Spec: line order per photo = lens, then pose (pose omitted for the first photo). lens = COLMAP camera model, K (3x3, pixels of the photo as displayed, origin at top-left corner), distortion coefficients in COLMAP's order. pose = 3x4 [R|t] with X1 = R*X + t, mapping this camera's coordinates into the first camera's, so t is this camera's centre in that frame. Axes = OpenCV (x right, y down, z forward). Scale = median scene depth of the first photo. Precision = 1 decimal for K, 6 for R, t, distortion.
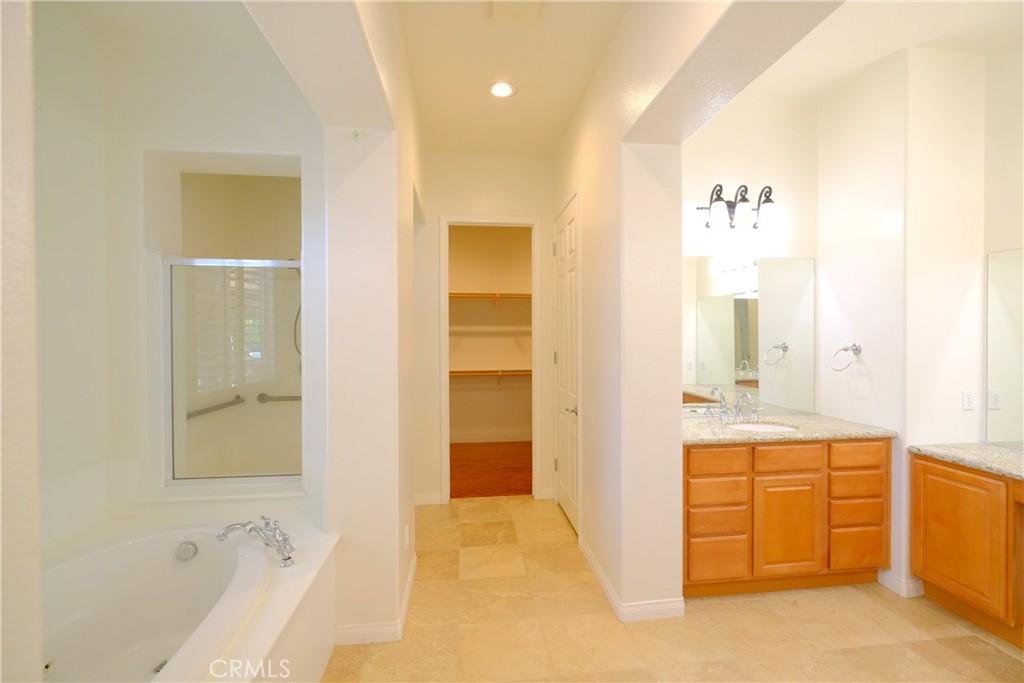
lens RADIAL K [[444.1, 0, 512.0], [0, 444.1, 341.5], [0, 0, 1]] dist [-0.002154, -0.000076]
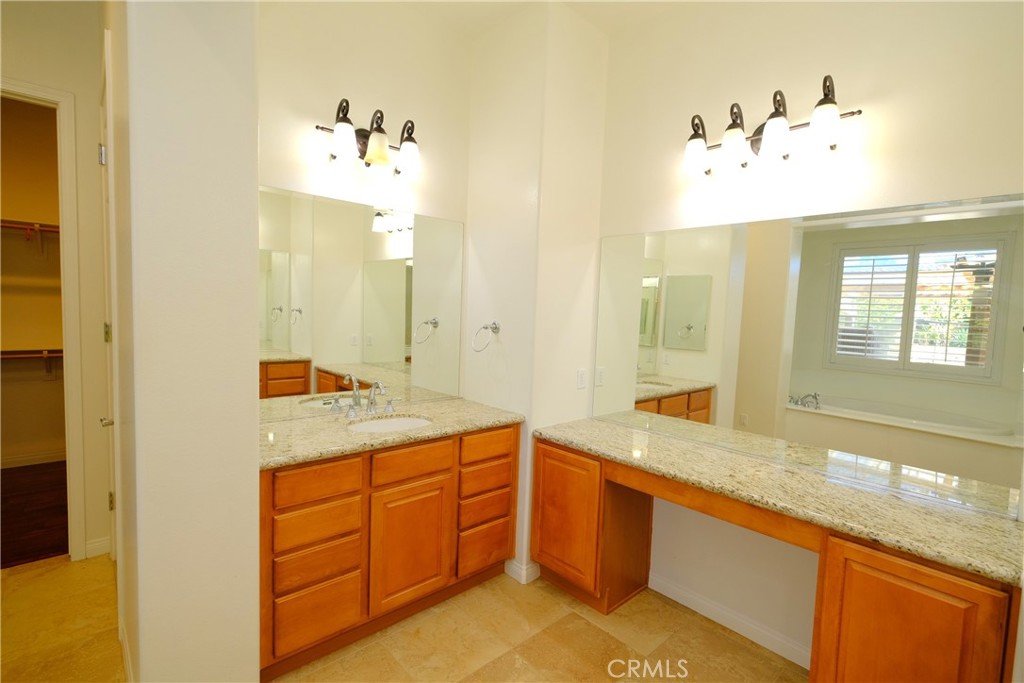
lens RADIAL K [[469.3, 0, 512.0], [0, 469.3, 341.5], [0, 0, 1]] dist [-0.001364, -0.000158]
pose [[0.818031, -0.005195, 0.575151, 0.274875], [-0.034210, 0.997749, 0.057669, -0.012098], [-0.574156, -0.066851, 0.816012, 0.211587]]
